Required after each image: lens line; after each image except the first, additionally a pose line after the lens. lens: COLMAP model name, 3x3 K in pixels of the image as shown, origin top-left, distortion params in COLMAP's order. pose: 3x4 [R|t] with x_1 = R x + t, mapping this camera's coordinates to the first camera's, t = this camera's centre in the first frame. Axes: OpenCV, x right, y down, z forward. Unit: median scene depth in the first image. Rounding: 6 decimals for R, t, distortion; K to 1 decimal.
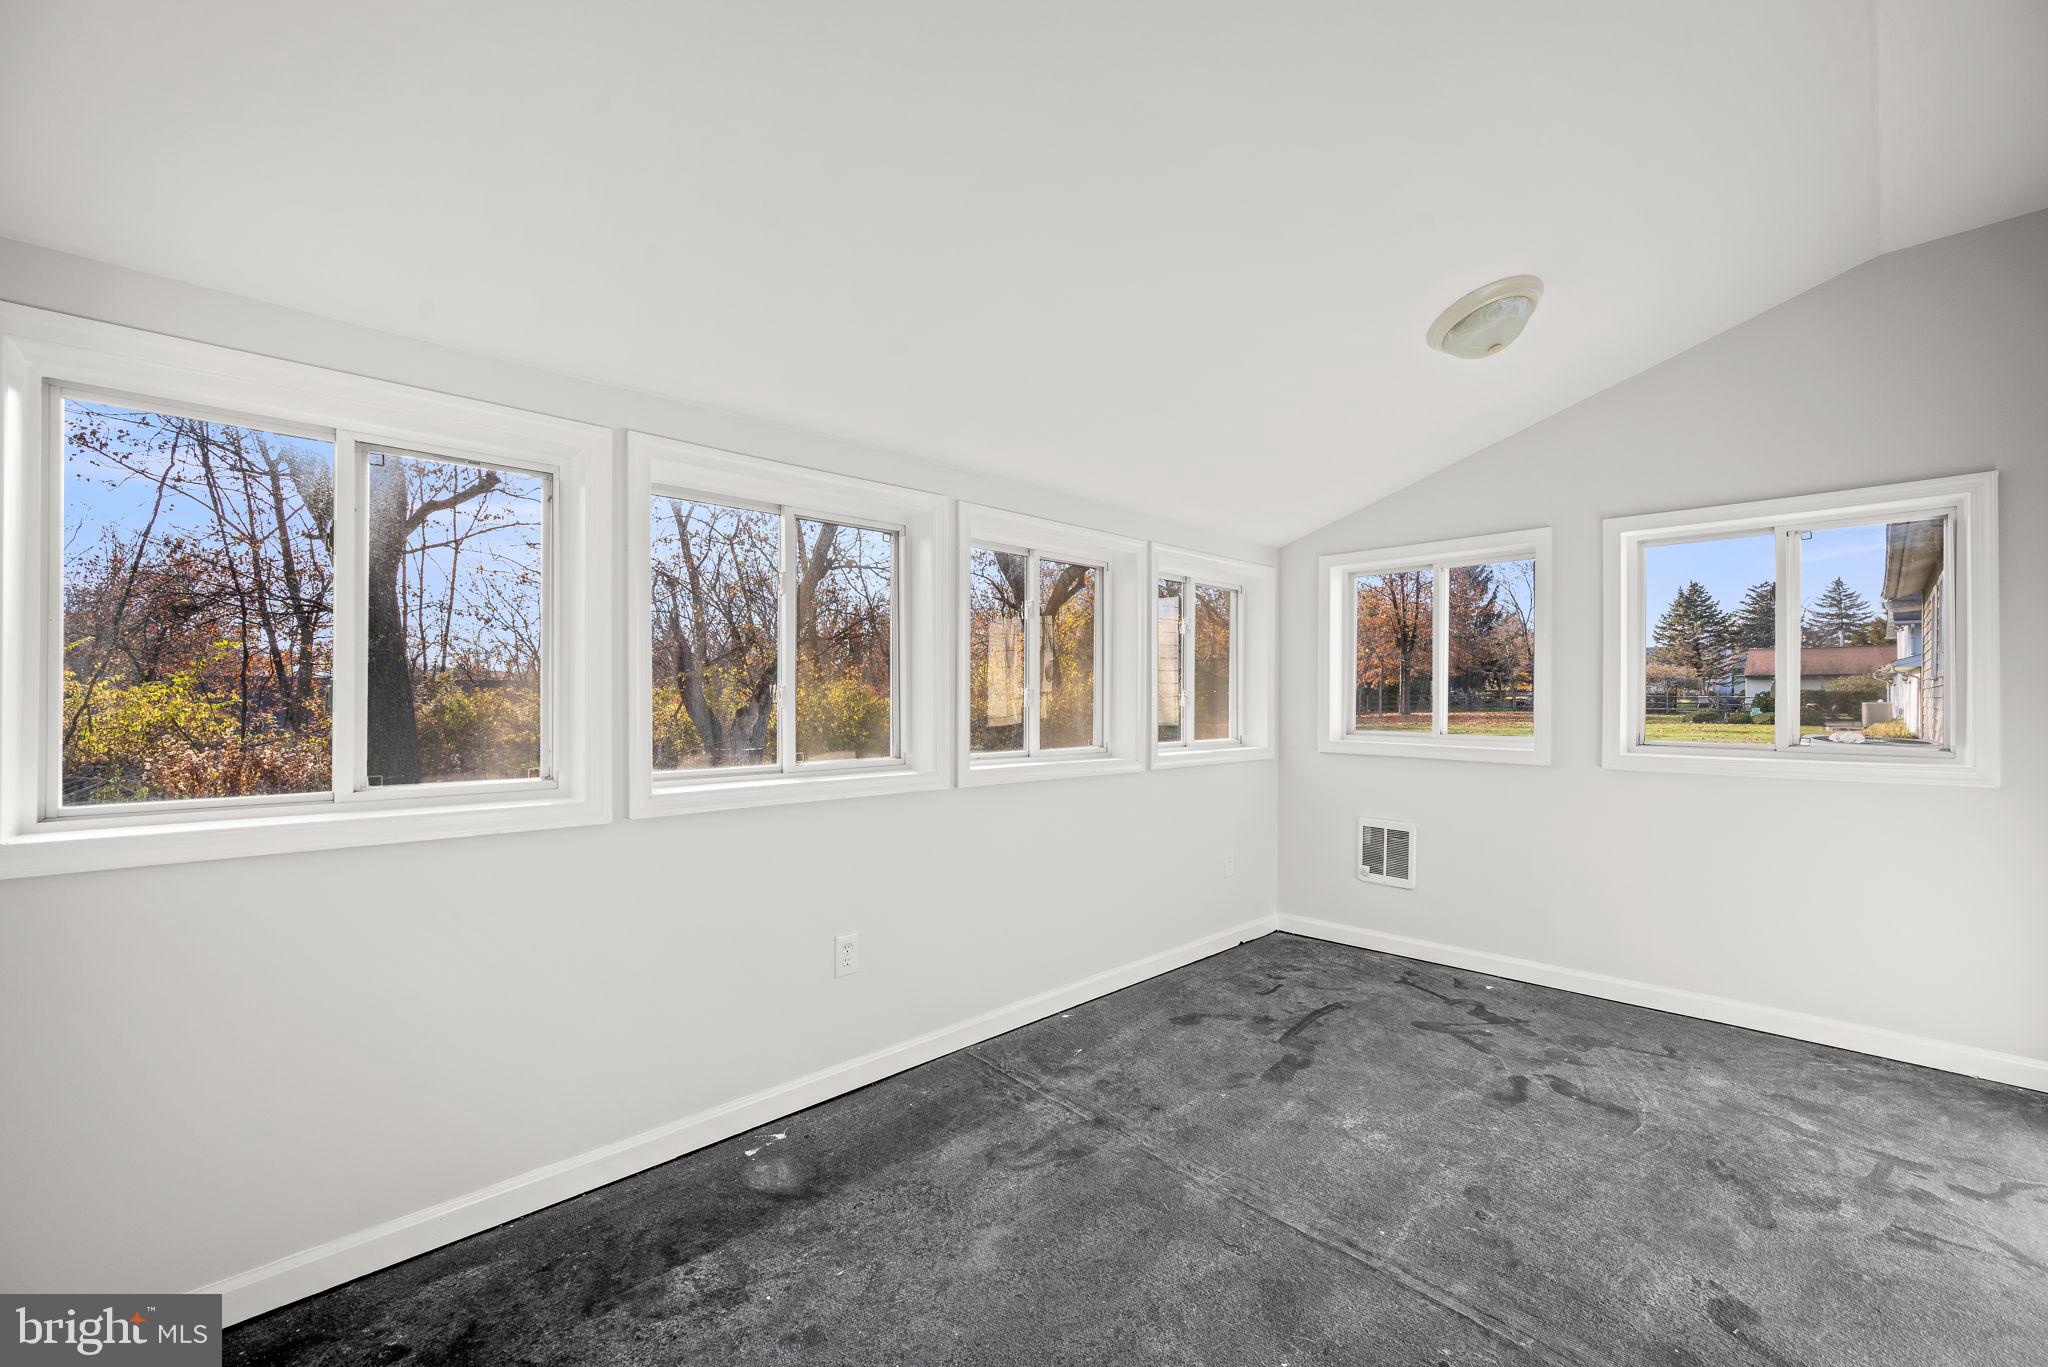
lens RADIAL K [[824.4, 0, 1032.1], [0, 824.4, 695.9], [0, 0, 1]] dist [-0.003419, 0.001006]
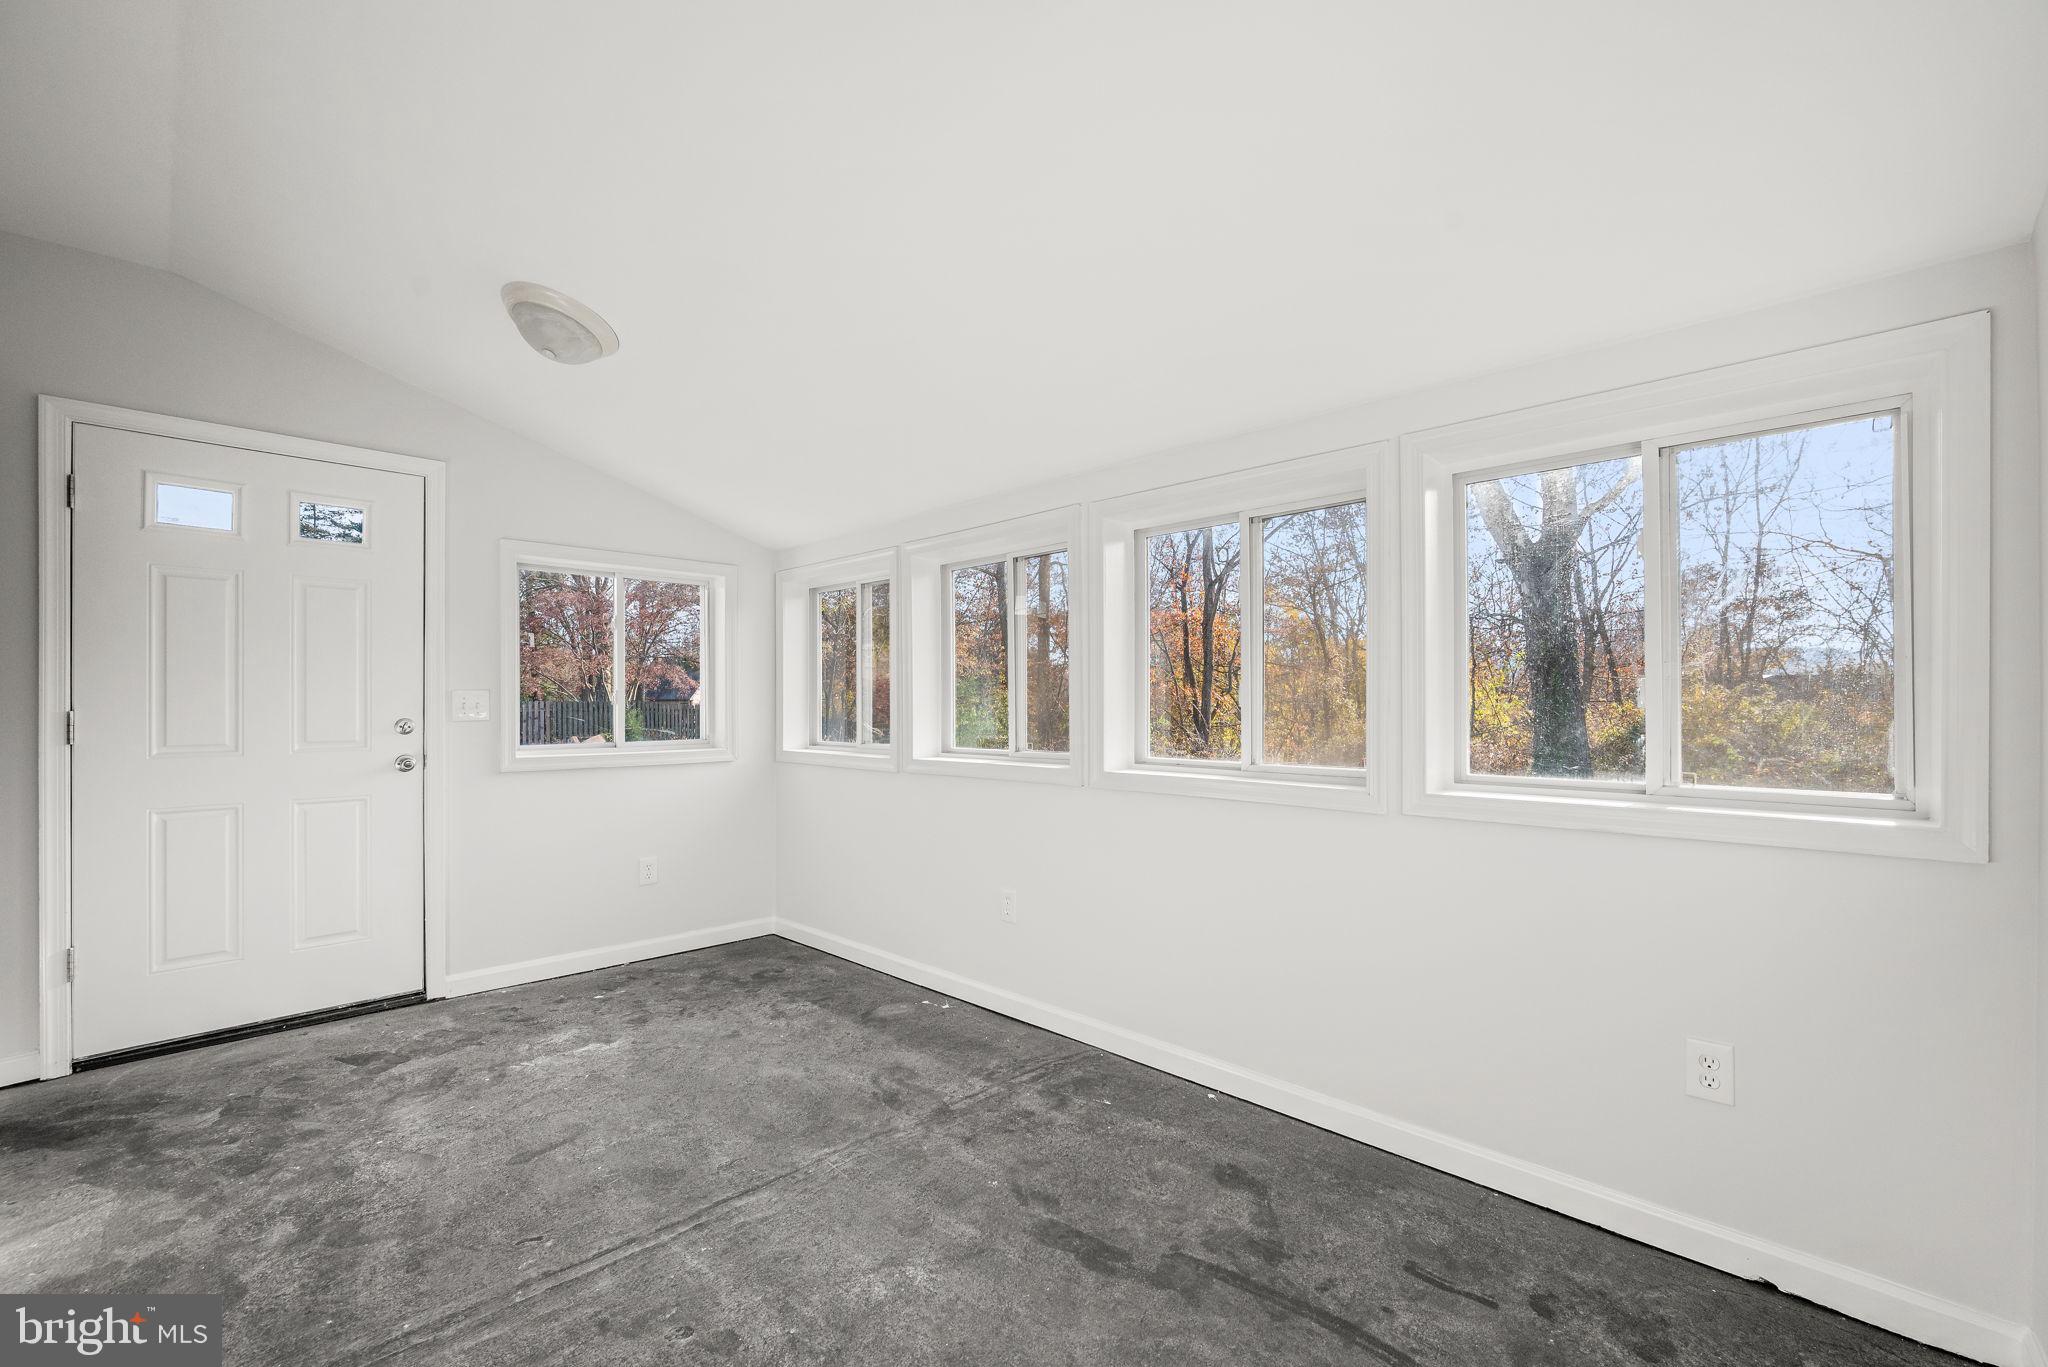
lens RADIAL K [[824.4, 0, 1032.1], [0, 824.4, 695.9], [0, 0, 1]] dist [-0.003419, 0.001006]
pose [[0.061439, -0.004975, -0.998098, 1.016961], [0.008668, 0.999953, -0.004451, -0.000361], [0.998073, -0.008378, 0.061479, 0.948131]]
